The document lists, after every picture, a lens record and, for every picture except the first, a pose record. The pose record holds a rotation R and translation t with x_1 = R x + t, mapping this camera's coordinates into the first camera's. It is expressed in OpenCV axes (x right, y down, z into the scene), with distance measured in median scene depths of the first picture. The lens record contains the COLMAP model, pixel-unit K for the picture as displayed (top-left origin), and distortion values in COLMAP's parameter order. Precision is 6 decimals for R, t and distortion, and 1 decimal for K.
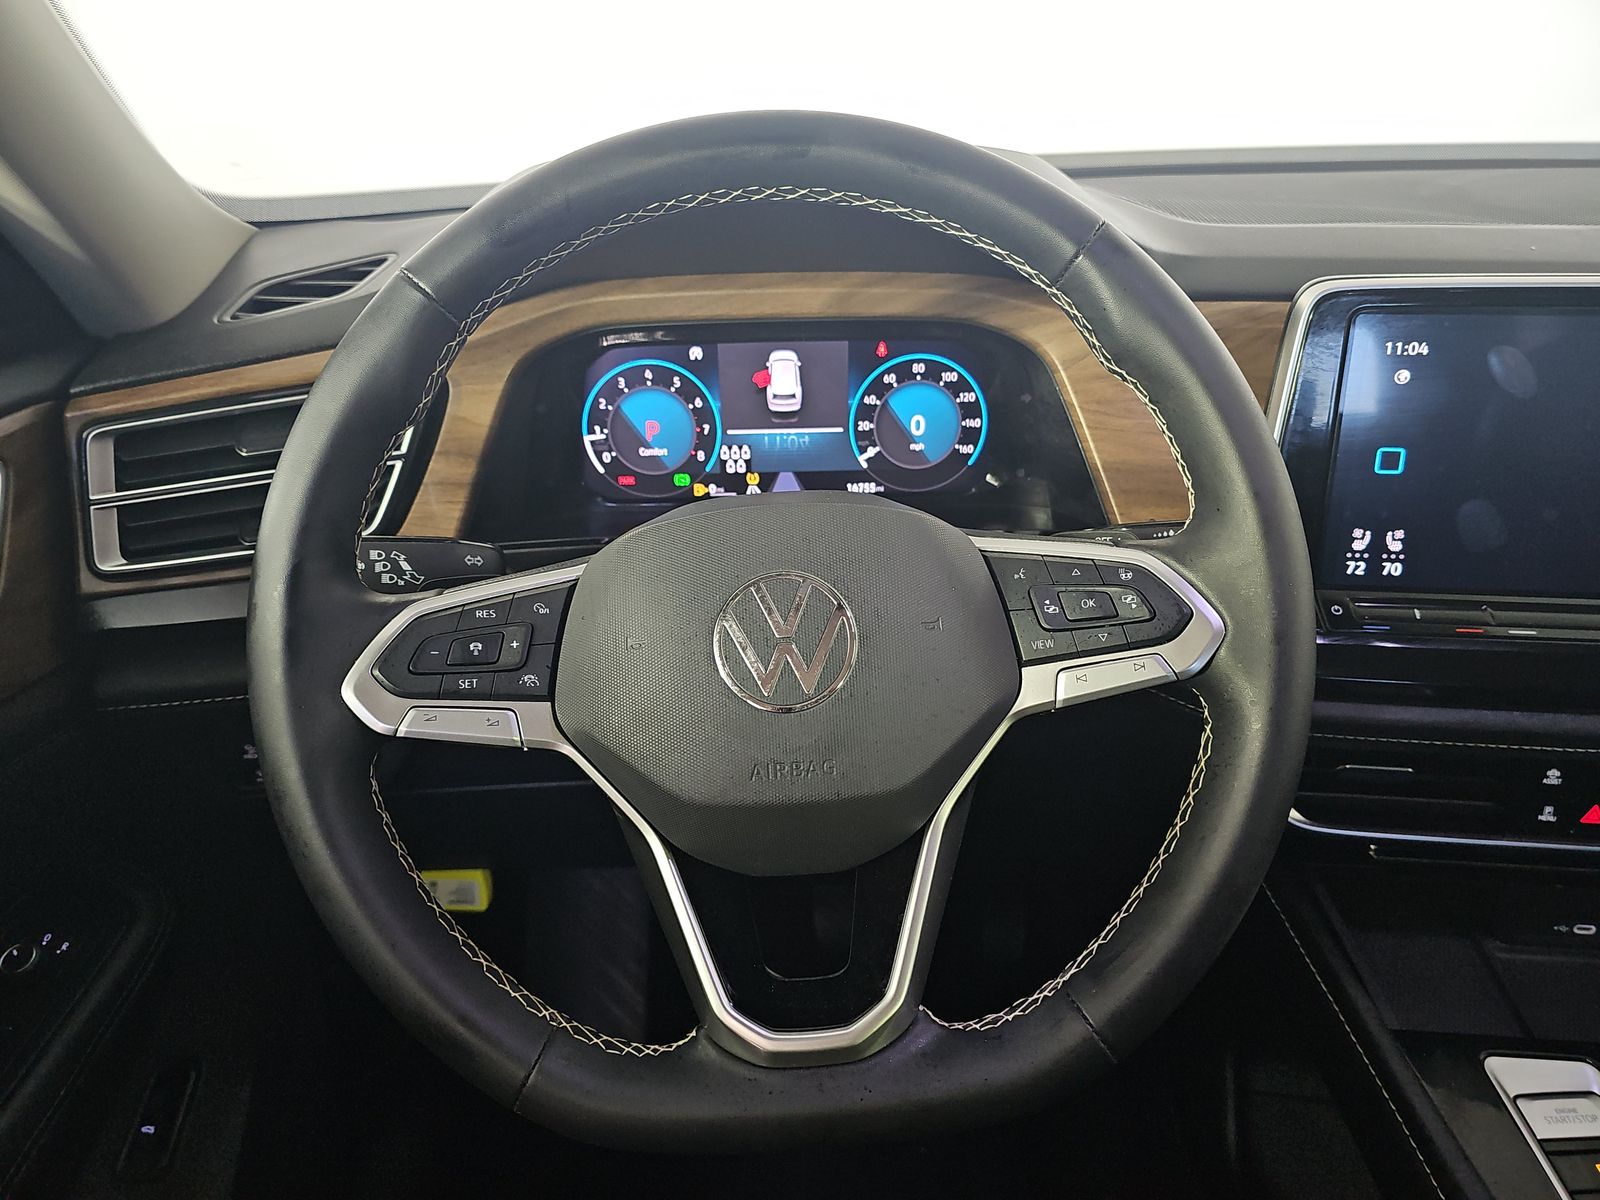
lens RADIAL K [[1125.4, 0, 799.9], [0, 1125.4, 606.5], [0, 0, 1]] dist [0.044958, -0.045858]
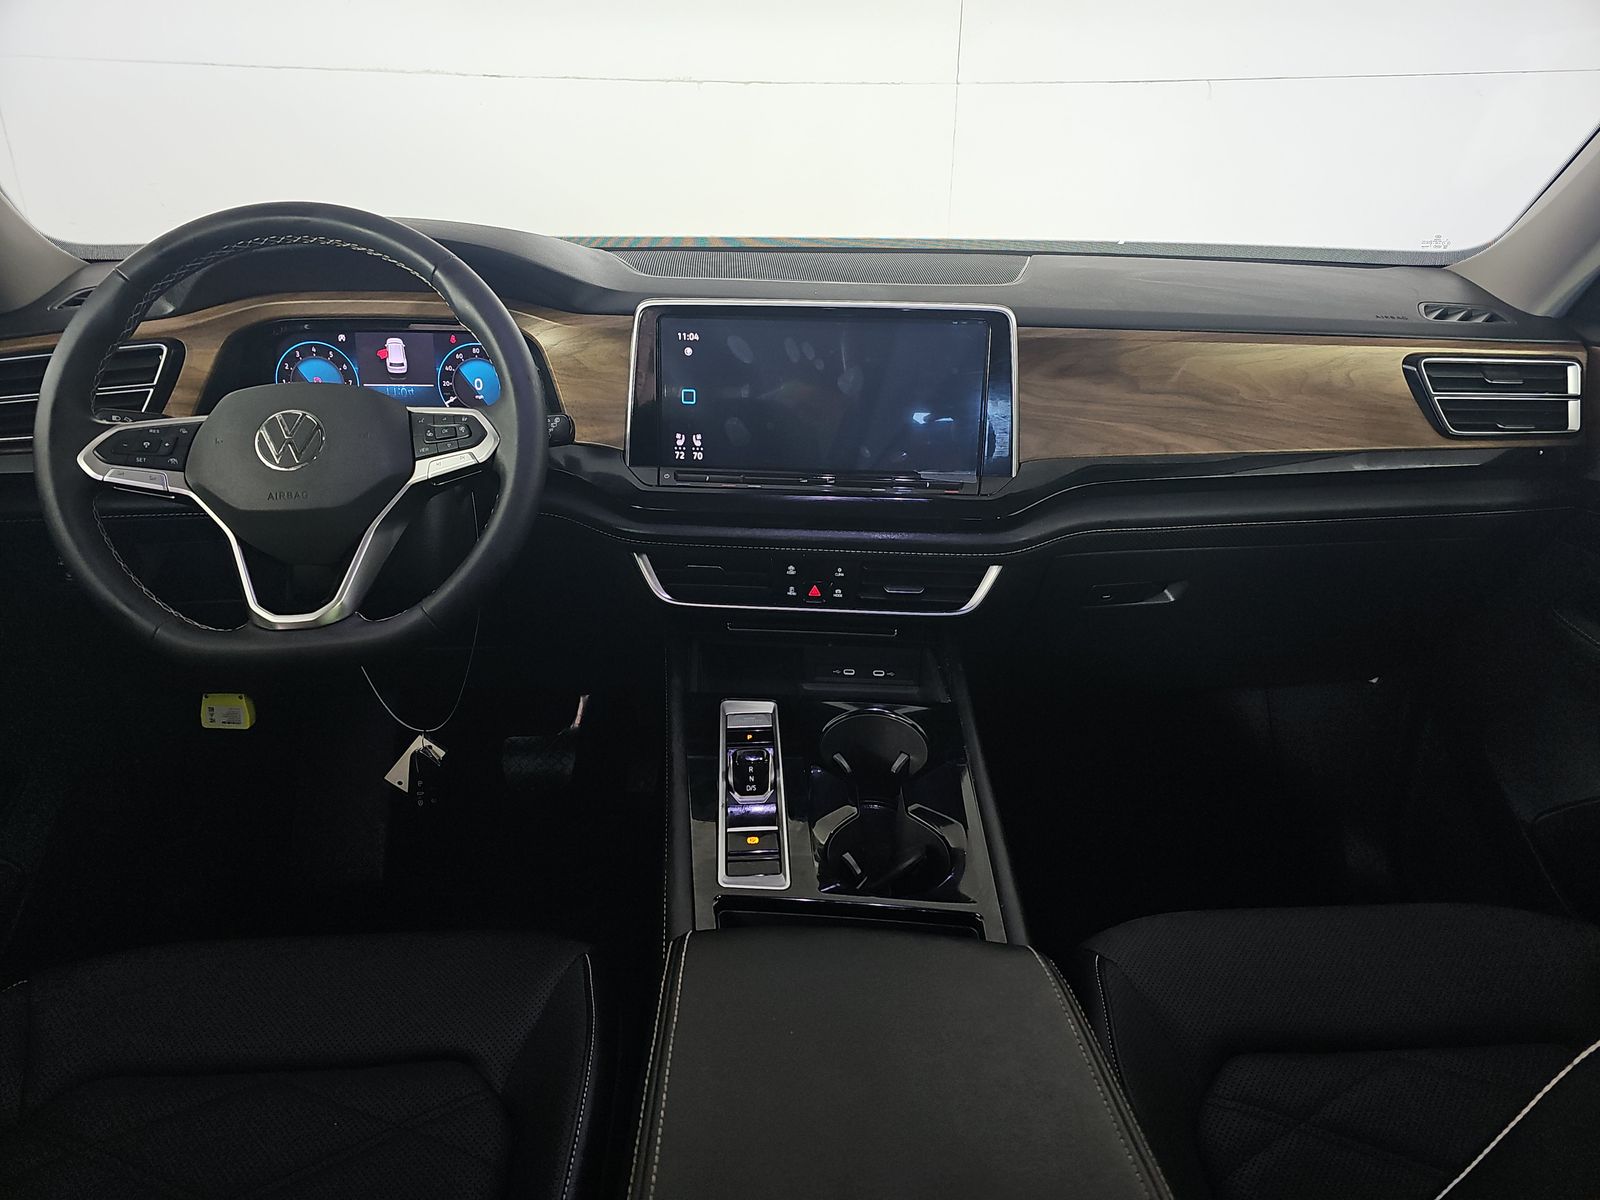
lens RADIAL K [[1125.4, 0, 831.4], [0, 1125.4, 636.6], [0, 0, 1]] dist [0.044958, -0.045858]
pose [[0.997658, 0.008382, 0.067879, 0.539152], [-0.005002, 0.998746, -0.049805, 0.313665], [-0.068212, 0.049349, 0.996450, -0.755096]]
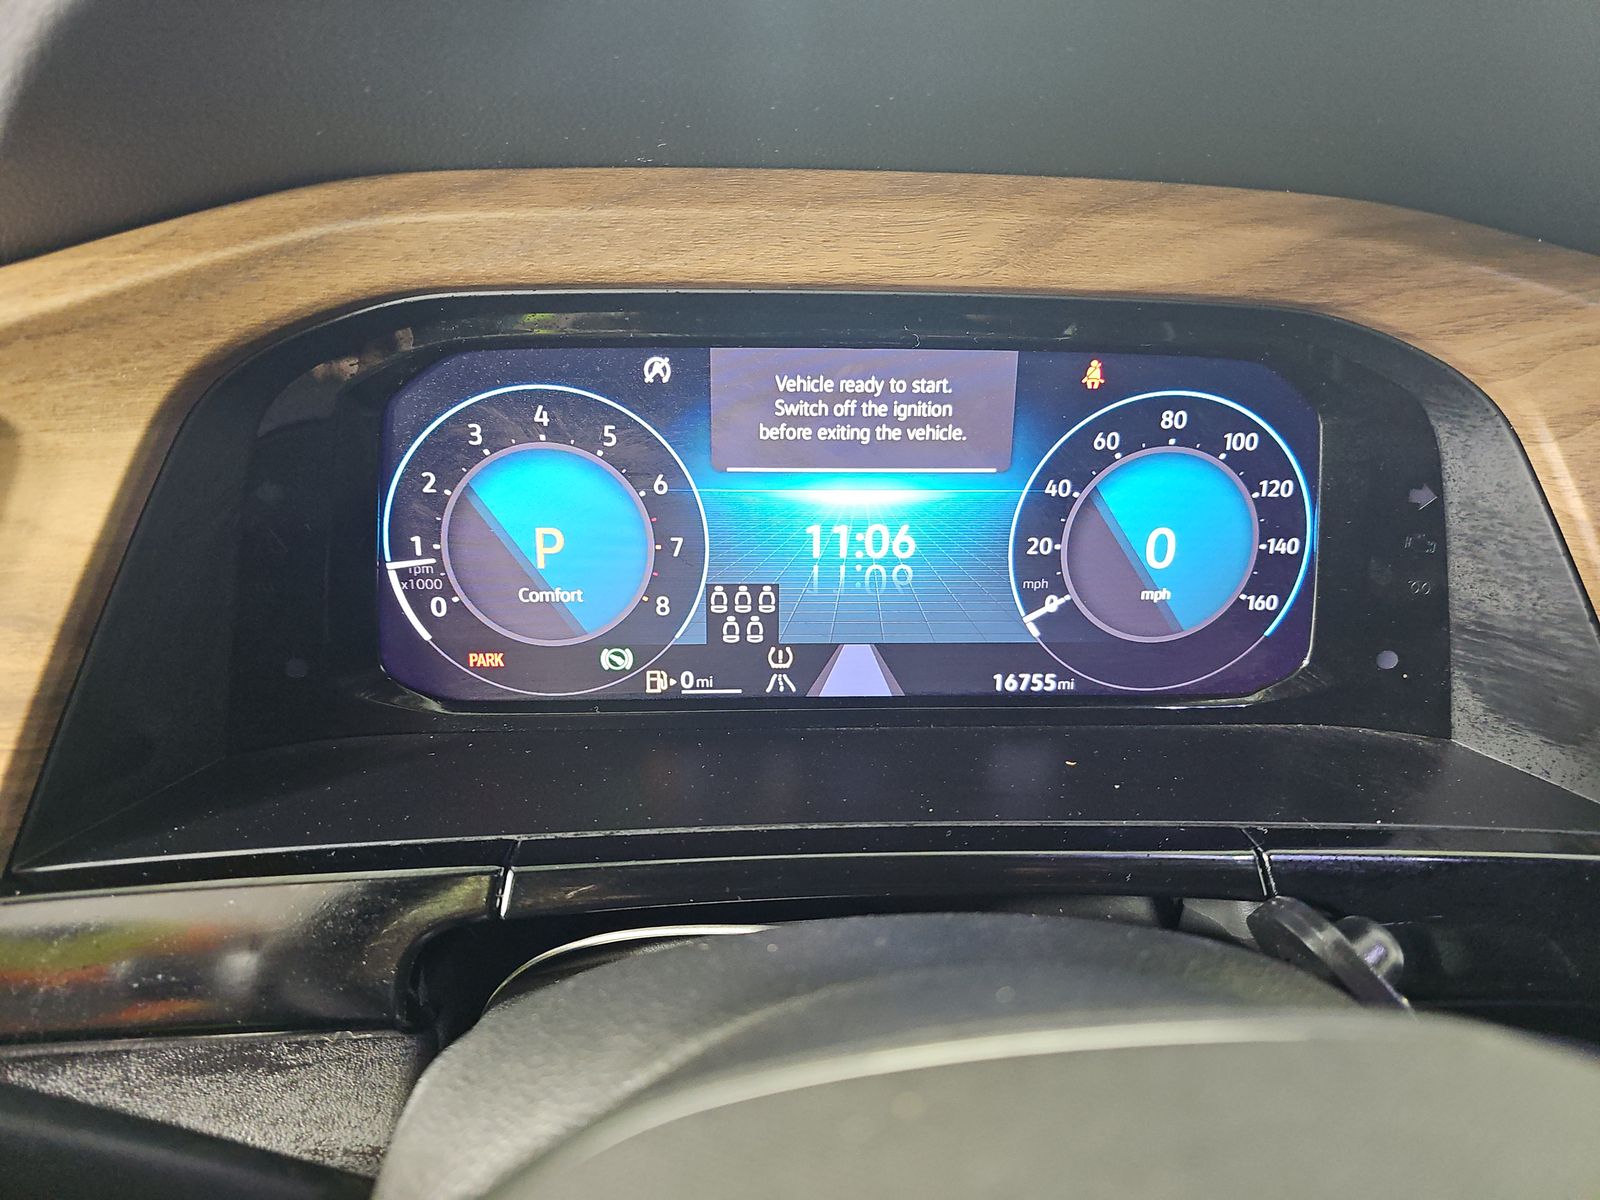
lens RADIAL K [[1125.4, 0, 807.9], [0, 1125.4, 597.7], [0, 0, 1]] dist [0.044958, -0.045858]
pose [[0.997923, 0.019666, 0.061346, -0.060699], [-0.017542, 0.999234, -0.034971, -0.126231], [-0.061987, 0.033822, 0.997504, 0.581706]]
